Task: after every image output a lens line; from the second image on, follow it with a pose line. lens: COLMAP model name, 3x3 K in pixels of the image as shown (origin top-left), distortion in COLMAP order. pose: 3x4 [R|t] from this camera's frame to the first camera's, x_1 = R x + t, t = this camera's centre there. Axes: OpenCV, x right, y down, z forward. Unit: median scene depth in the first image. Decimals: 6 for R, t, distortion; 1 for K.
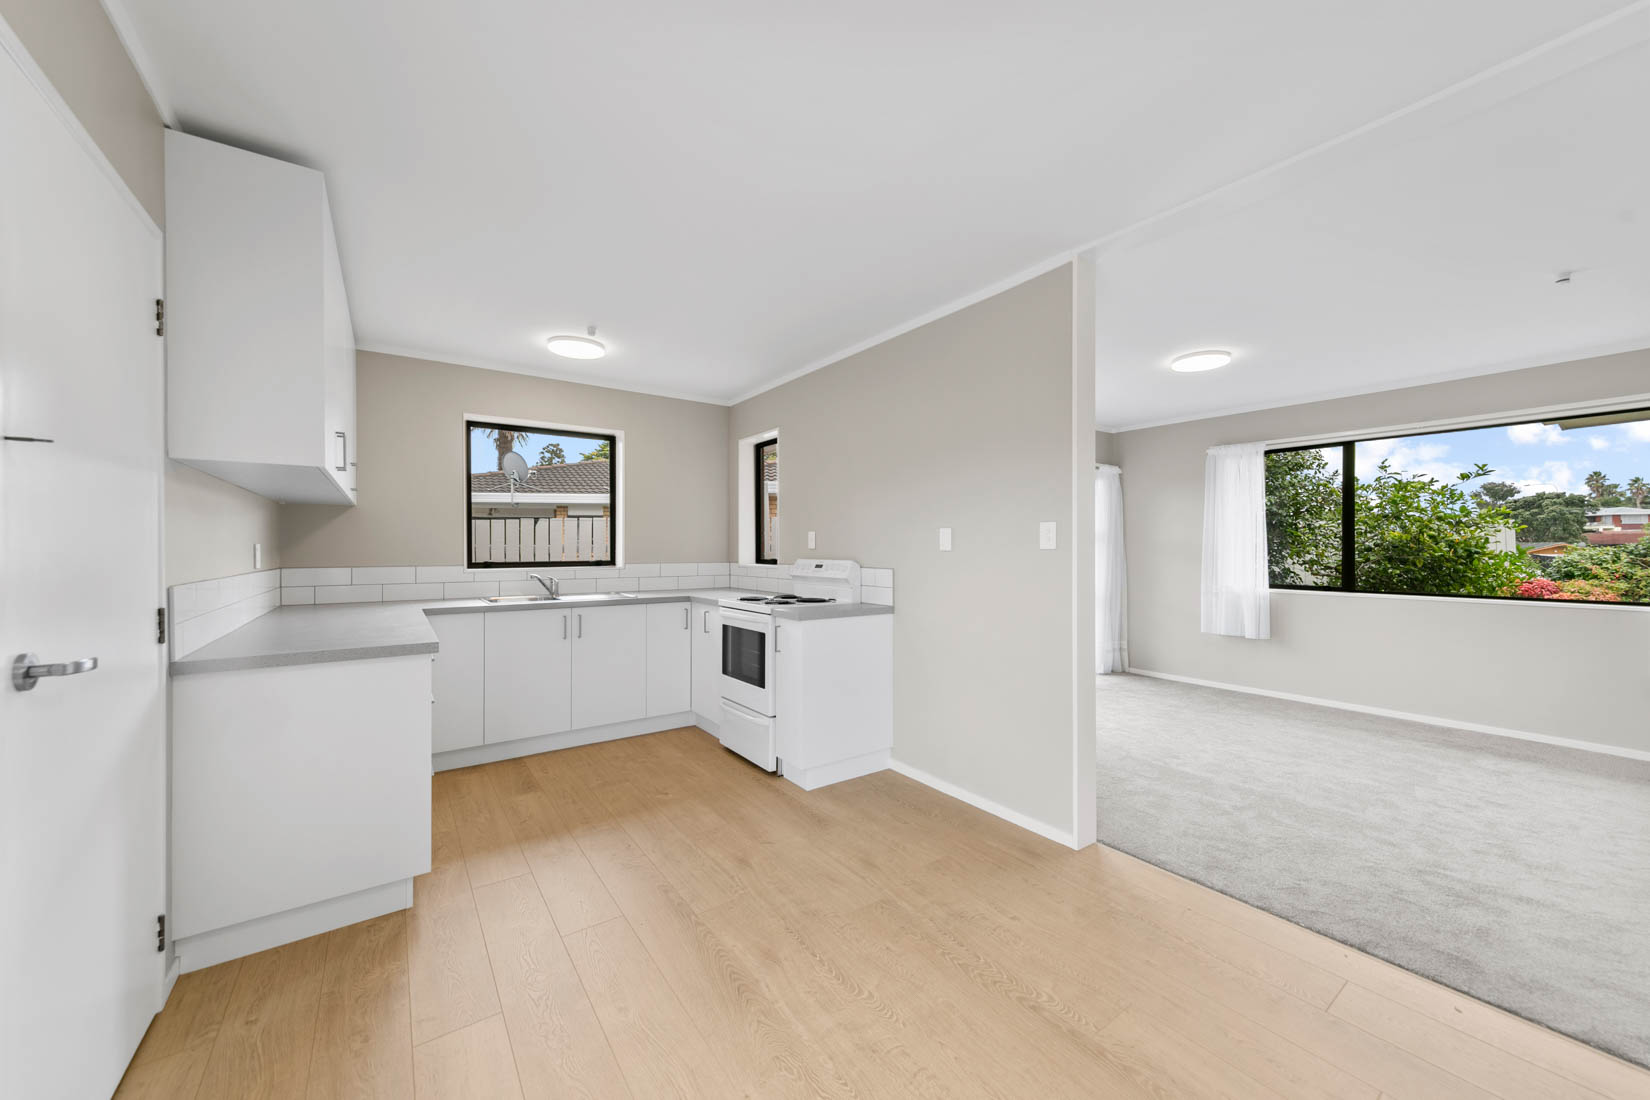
lens RADIAL K [[604.7, 0, 825.0], [0, 604.7, 550.0], [0, 0, 1]] dist [0.000614, 0.000042]
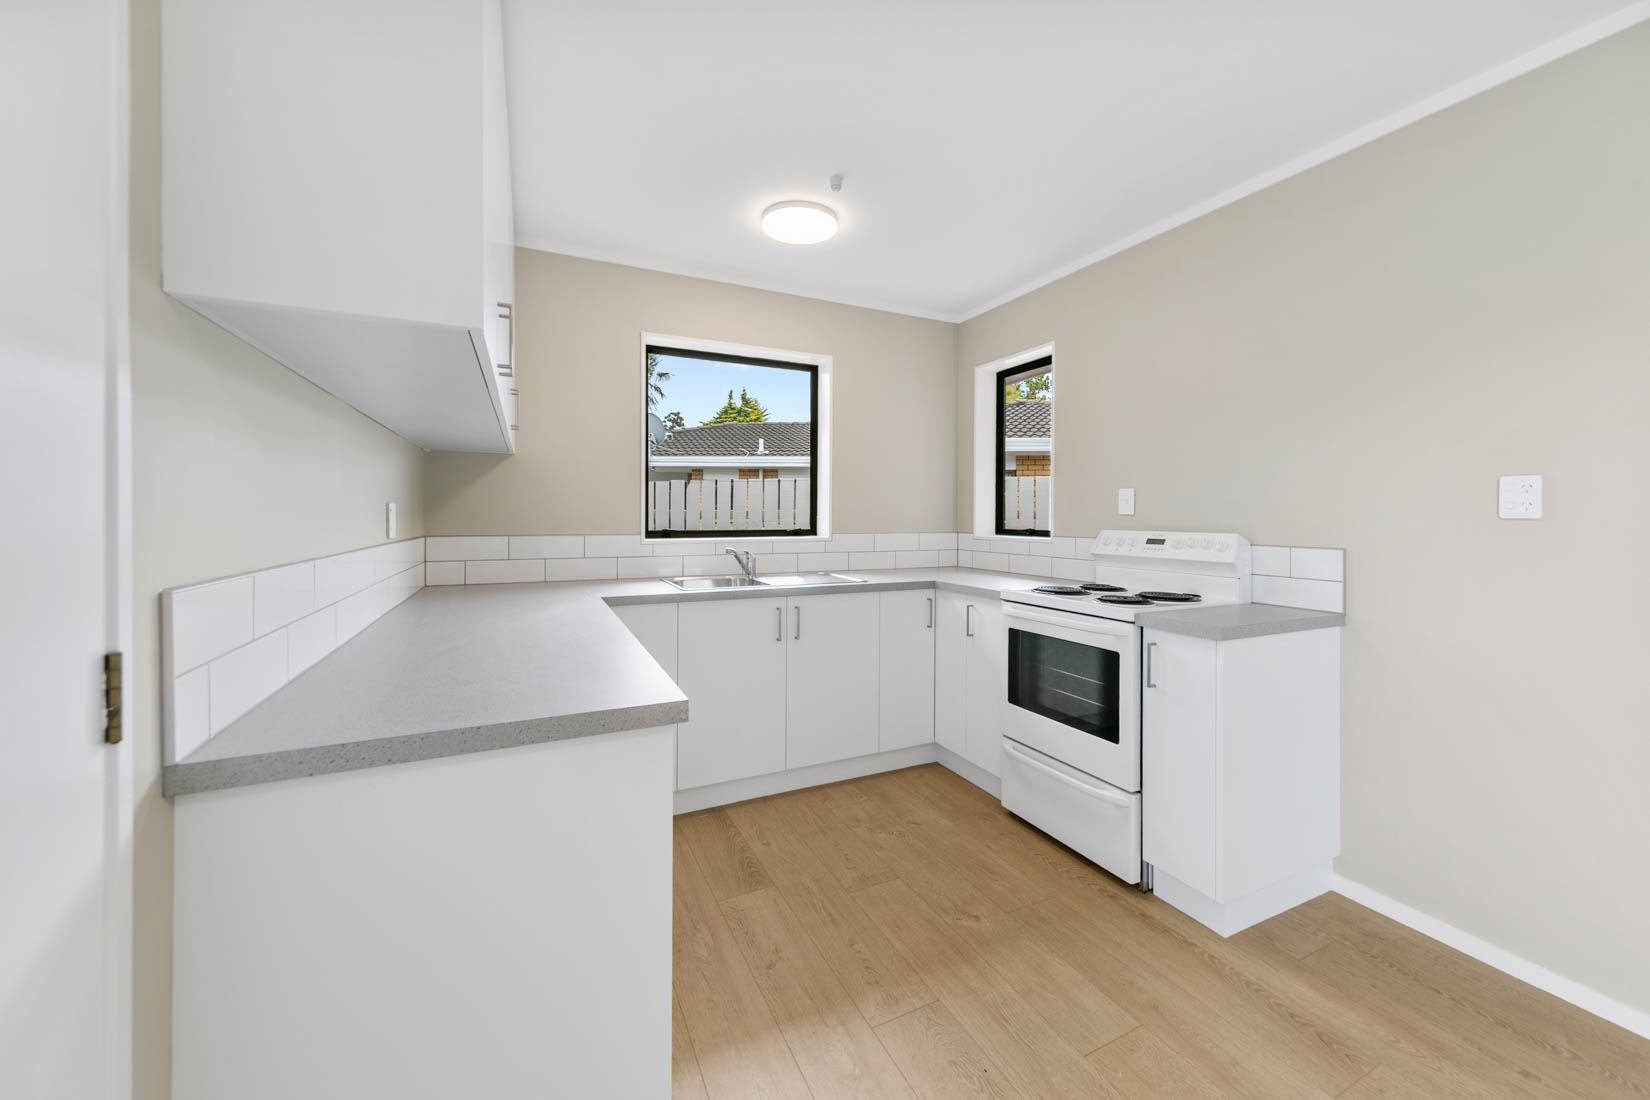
lens RADIAL K [[617.3, 0, 826.4], [0, 617.3, 518.8], [0, 0, 1]] dist [0.000160, -0.000052]
pose [[0.984656, 0.006162, -0.174399, -0.252160], [-0.005754, 0.999979, 0.002850, 0.002681], [0.174413, -0.001803, 0.984671, 0.302917]]
